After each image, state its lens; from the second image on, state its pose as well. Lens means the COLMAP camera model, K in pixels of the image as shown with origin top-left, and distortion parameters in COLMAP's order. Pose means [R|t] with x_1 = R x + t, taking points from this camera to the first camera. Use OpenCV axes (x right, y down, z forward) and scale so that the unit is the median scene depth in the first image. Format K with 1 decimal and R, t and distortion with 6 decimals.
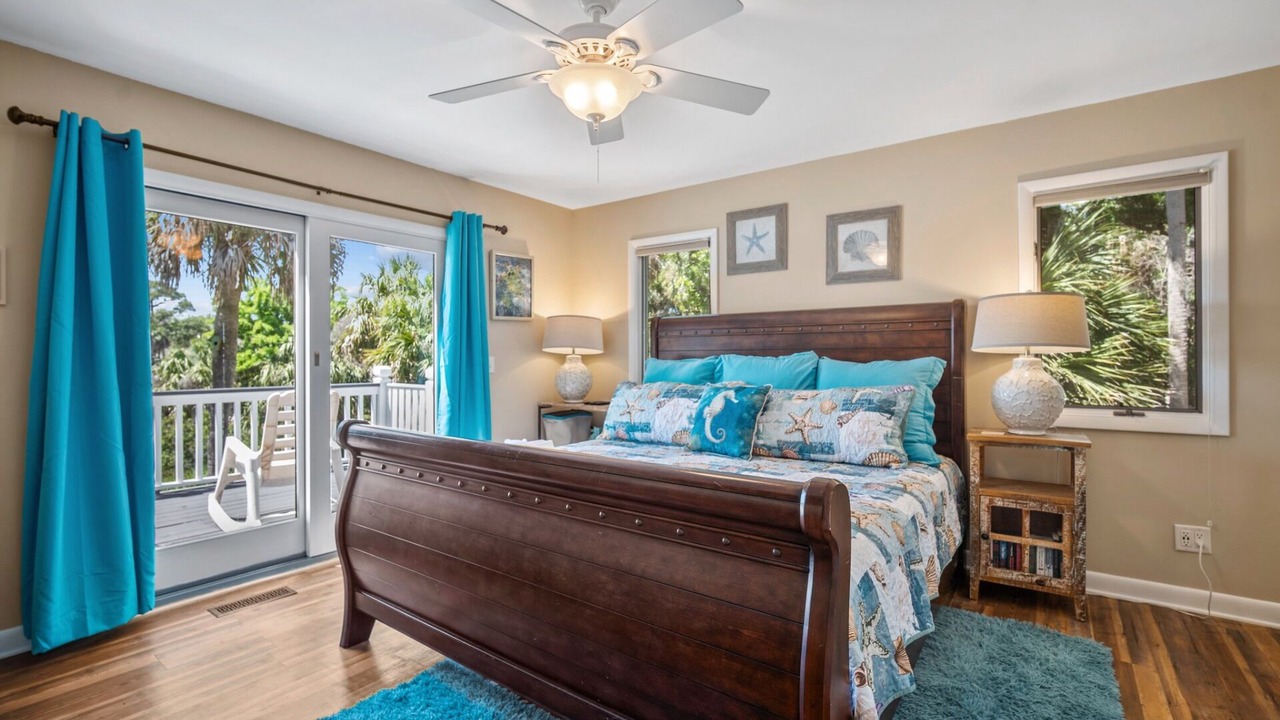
lens RADIAL K [[566.1, 0, 640.7], [0, 566.1, 359.4], [0, 0, 1]] dist [-0.001077, 0.002707]
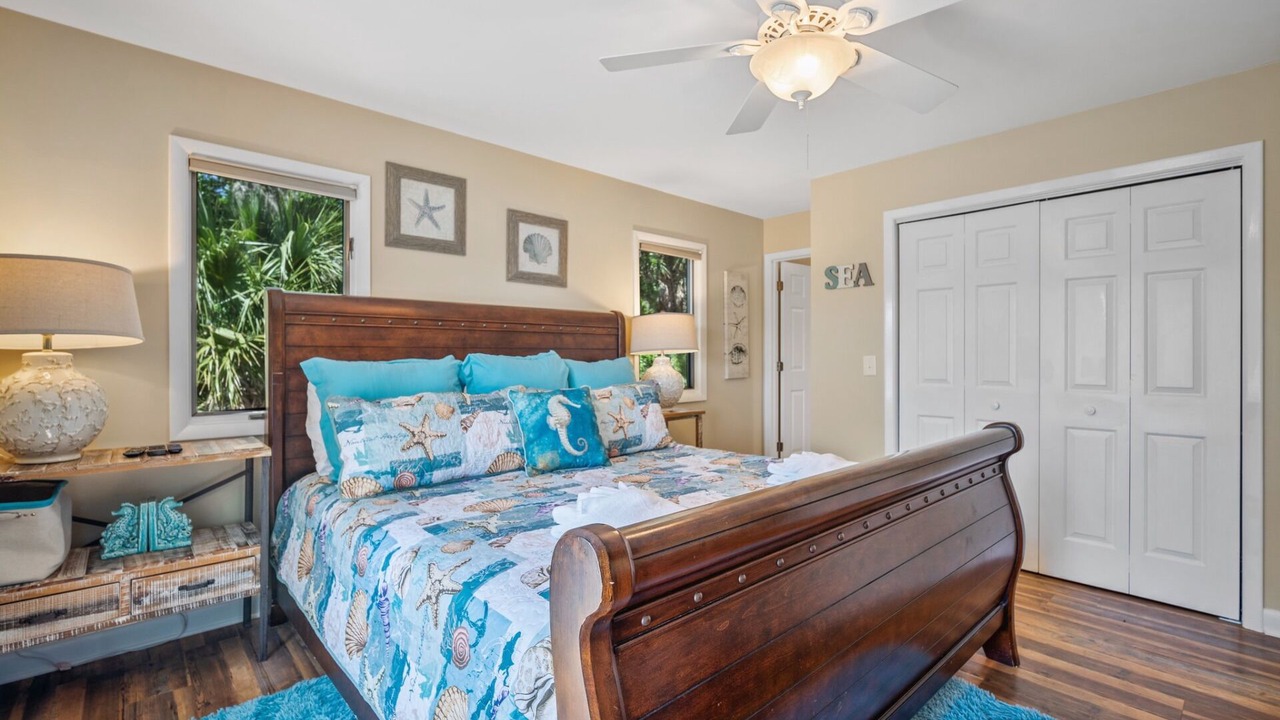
lens RADIAL K [[566.1, 0, 640.2], [0, 566.1, 357.5], [0, 0, 1]] dist [-0.001077, 0.002707]
pose [[0.200918, -0.000813, 0.979608, -0.575187], [0.002196, 0.999998, 0.000379, -0.002742], [-0.979606, 0.002075, 0.200919, 0.601648]]
